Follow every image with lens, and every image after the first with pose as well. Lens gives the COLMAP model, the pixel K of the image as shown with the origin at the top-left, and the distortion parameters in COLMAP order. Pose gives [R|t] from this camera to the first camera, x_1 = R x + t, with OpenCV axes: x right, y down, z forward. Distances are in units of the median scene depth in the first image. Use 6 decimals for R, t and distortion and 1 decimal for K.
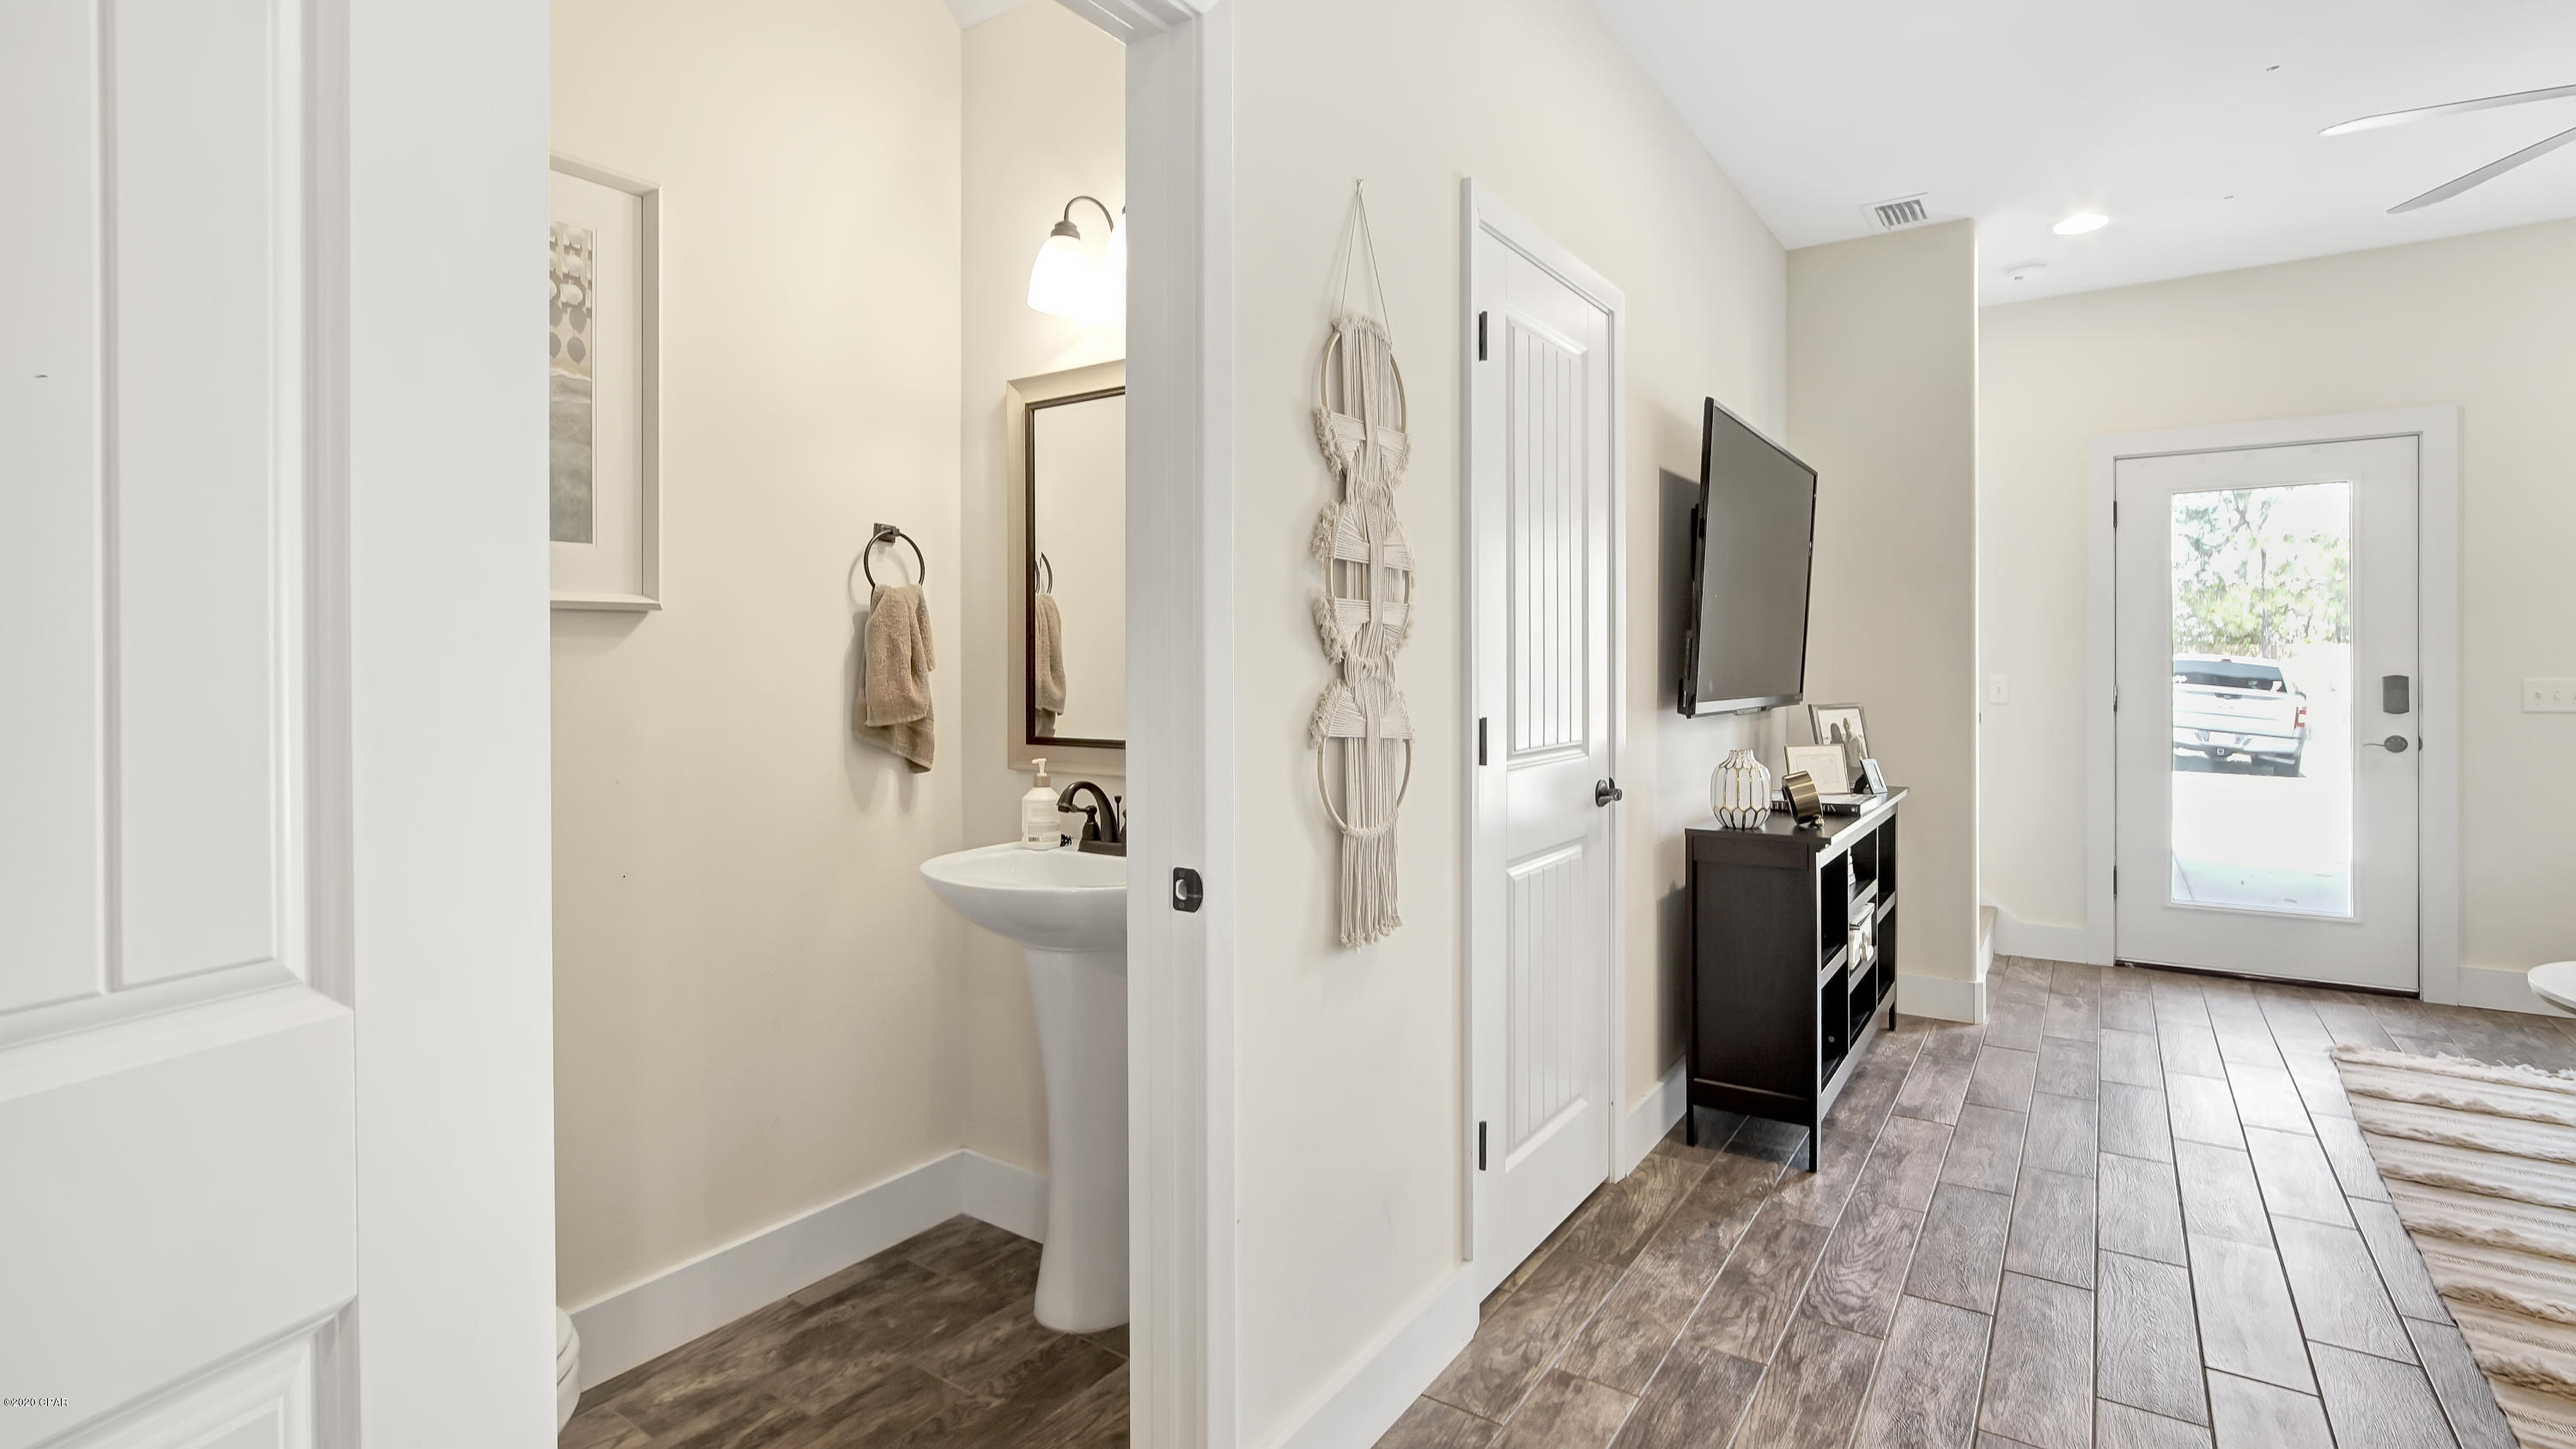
lens RADIAL K [[1212.8, 0, 1282.3], [0, 1212.8, 674.7], [0, 0, 1]] dist [-0.016135, 0.005779]
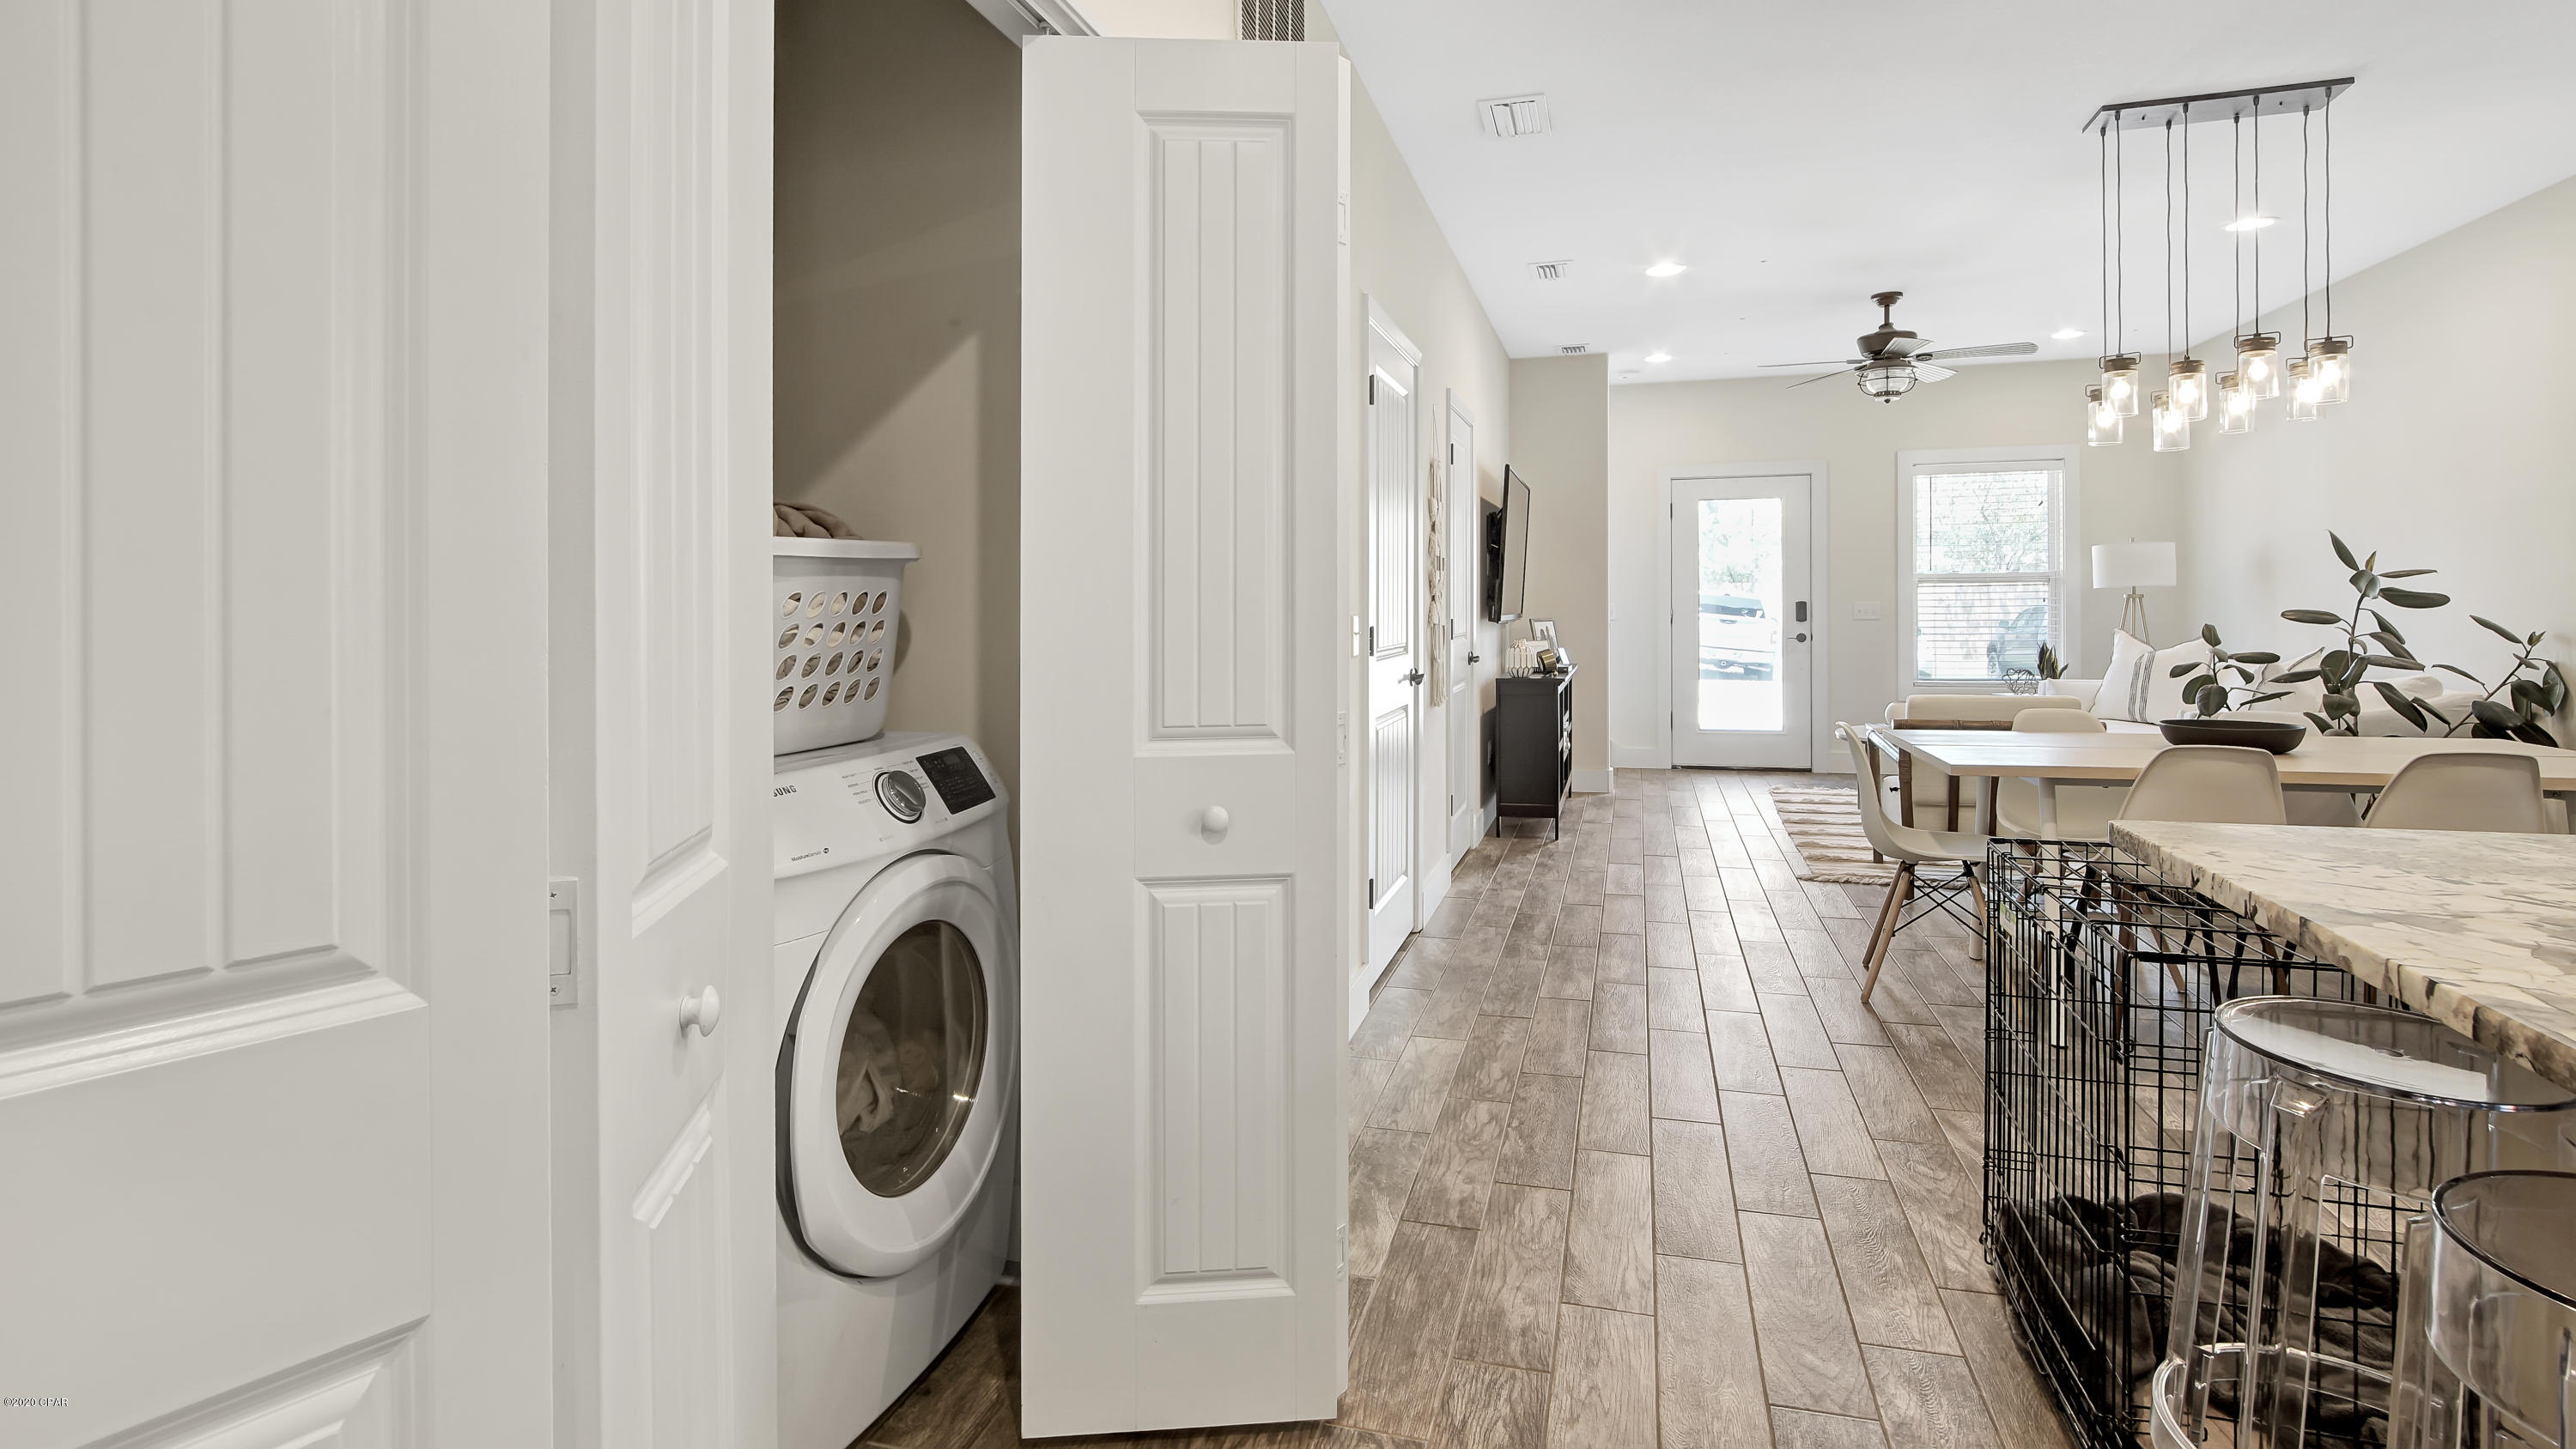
lens RADIAL K [[1231.5, 0, 1241.7], [0, 1231.5, 624.4], [0, 0, 1]] dist [-0.016027, 0.000408]
pose [[0.958486, -0.011559, 0.284906, -0.676144], [0.009045, 0.999908, 0.010140, 0.013235], [-0.284997, -0.007142, 0.958502, -0.868913]]
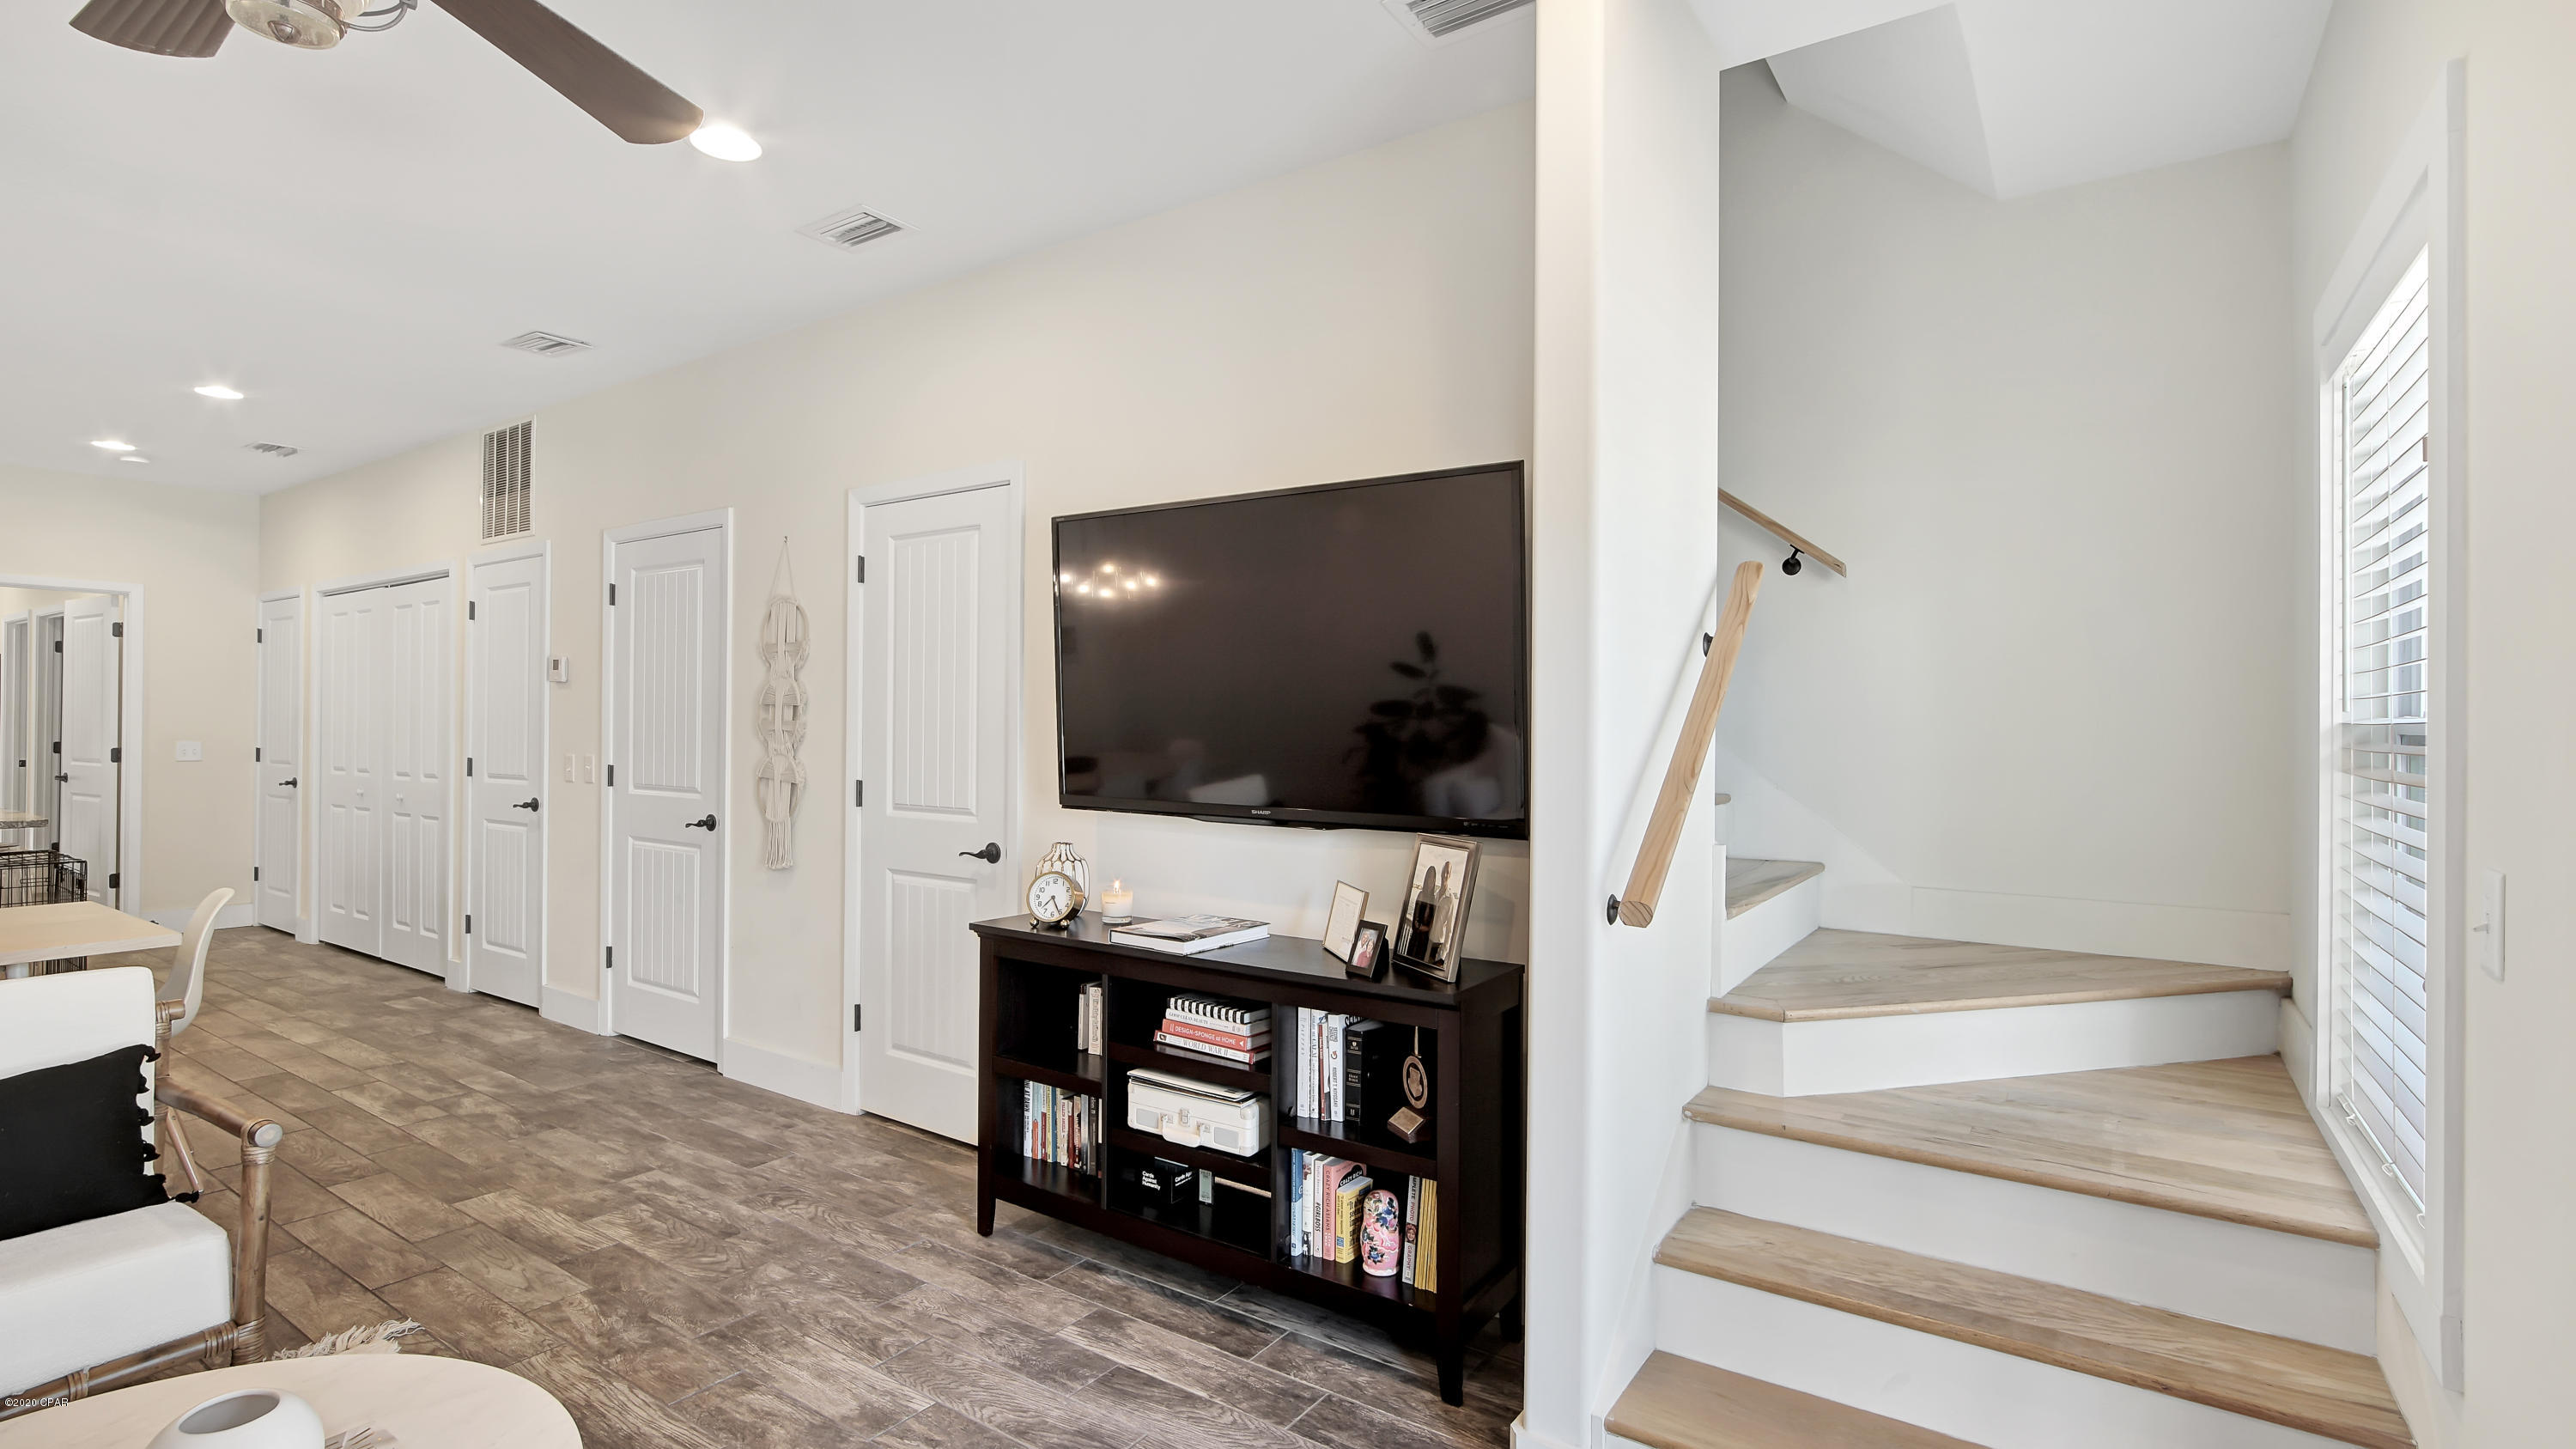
lens RADIAL K [[1195.2, 0, 1333.2], [0, 1195.2, 713.9], [0, 0, 1]] dist [-0.014498, 0.000116]
pose [[0.022837, -0.002888, -0.999735, 1.469880], [-0.019734, 0.999800, -0.003339, -0.060018], [0.999544, 0.019805, 0.022776, 1.235524]]
